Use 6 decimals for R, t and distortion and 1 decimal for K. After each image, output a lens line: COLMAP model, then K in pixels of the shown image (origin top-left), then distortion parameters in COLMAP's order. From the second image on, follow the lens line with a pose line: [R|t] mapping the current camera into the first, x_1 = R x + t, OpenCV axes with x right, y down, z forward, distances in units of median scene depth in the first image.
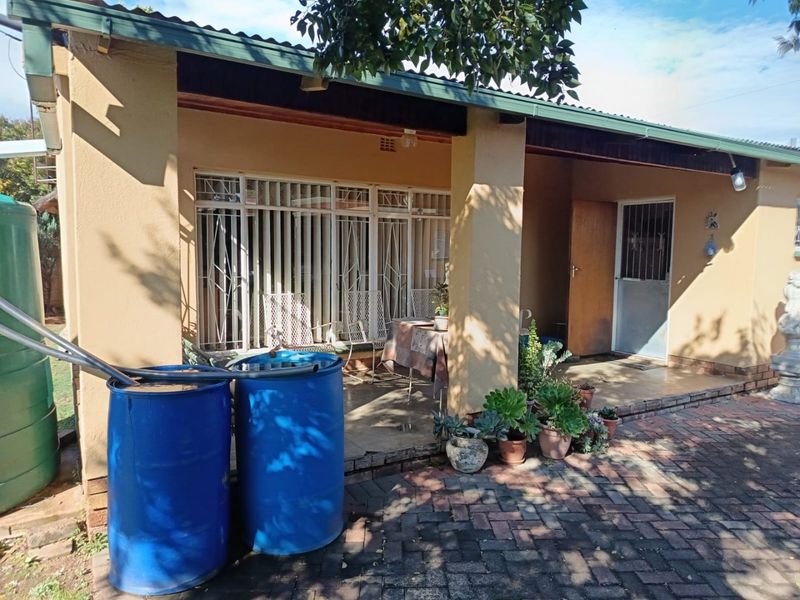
lens RADIAL K [[561.2, 0, 401.5], [0, 561.2, 301.8], [0, 0, 1]] dist [0.031349, -0.030810]
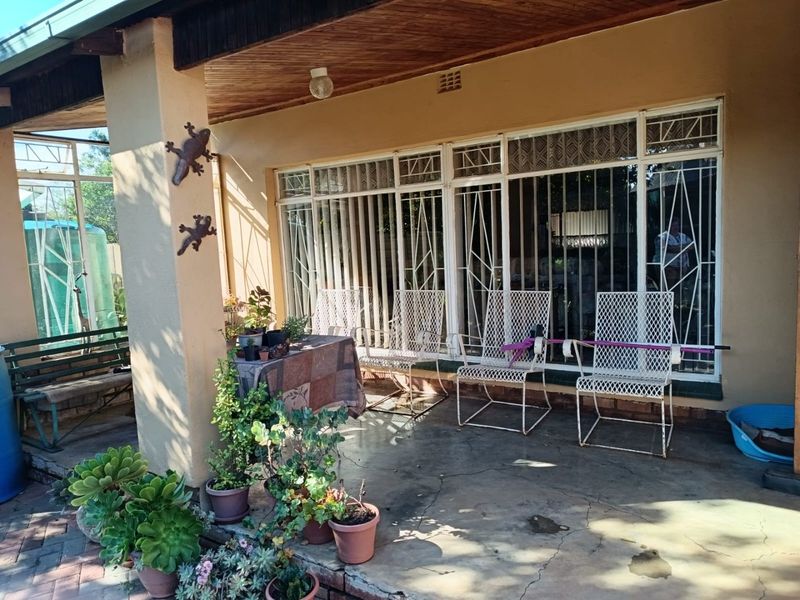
lens RADIAL K [[561.2, 0, 401.5], [0, 561.2, 301.8], [0, 0, 1]] dist [0.031349, -0.030810]
pose [[0.415761, 0.075083, -0.906369, 0.585873], [-0.012426, 0.996962, 0.076888, -0.059843], [0.909389, -0.020705, 0.415431, 0.637566]]
